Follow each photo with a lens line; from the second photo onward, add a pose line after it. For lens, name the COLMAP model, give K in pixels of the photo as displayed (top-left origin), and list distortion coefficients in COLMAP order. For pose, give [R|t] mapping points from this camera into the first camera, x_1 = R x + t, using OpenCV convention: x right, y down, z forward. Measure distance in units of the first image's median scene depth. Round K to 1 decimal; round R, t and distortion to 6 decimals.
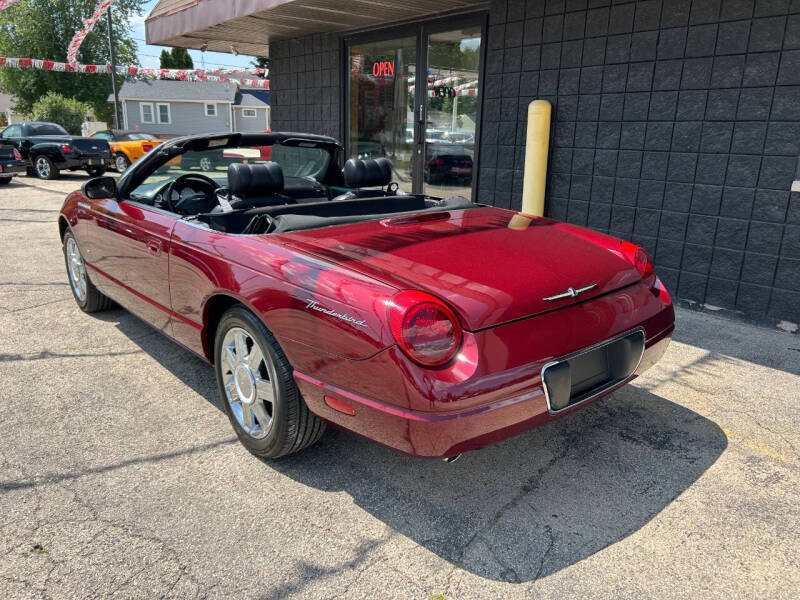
lens RADIAL K [[607.2, 0, 401.5], [0, 607.2, 302.5], [0, 0, 1]] dist [0.034908, -0.037650]
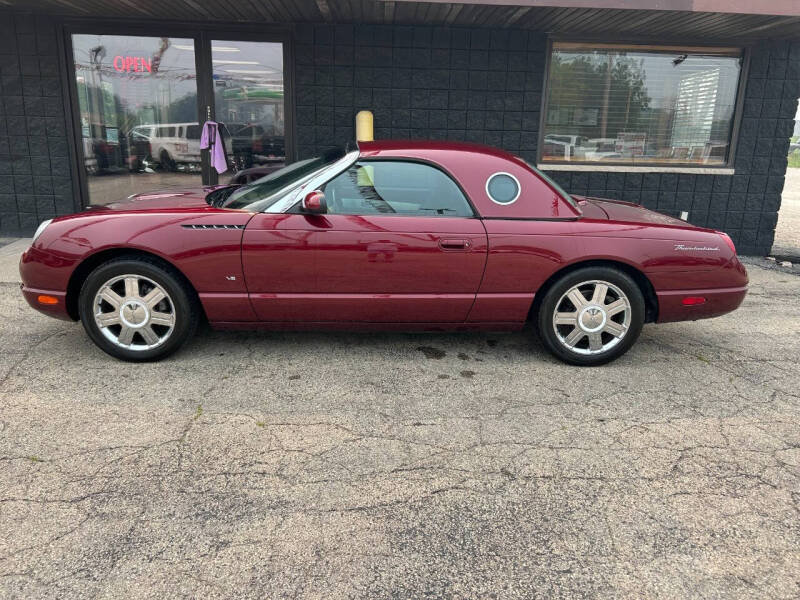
lens RADIAL K [[607.2, 0, 403.6], [0, 607.2, 301.6], [0, 0, 1]] dist [0.034908, -0.037650]
pose [[0.592941, -0.213316, 0.776478, -0.813380], [0.204056, 0.972603, 0.111373, -0.062927], [-0.778962, 0.092407, 0.620225, 0.165567]]
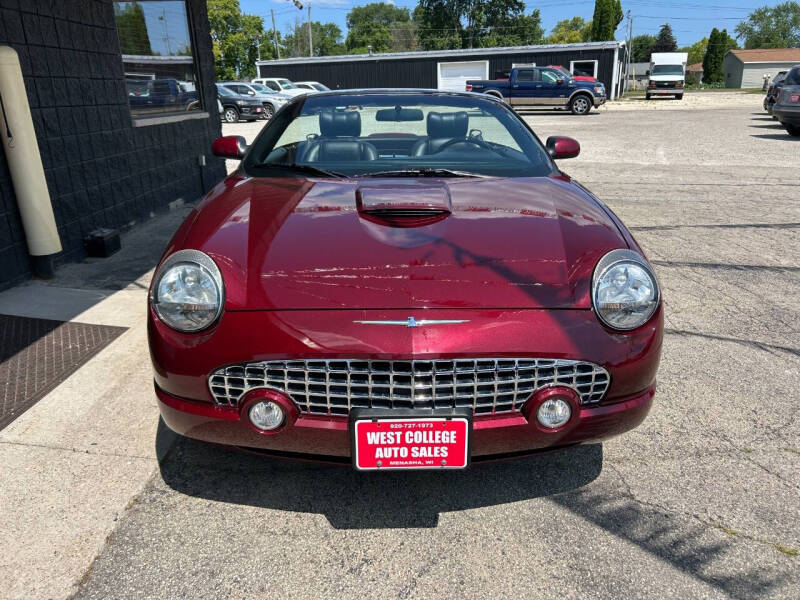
lens RADIAL K [[607.2, 0, 401.9], [0, 607.2, 294.6], [0, 0, 1]] dist [0.034908, -0.037650]
pose [[-0.779767, -0.202420, 0.592444, -0.639063], [0.174554, 0.838475, 0.516227, -0.373262], [-0.601244, 0.505950, -0.618482, 1.305154]]
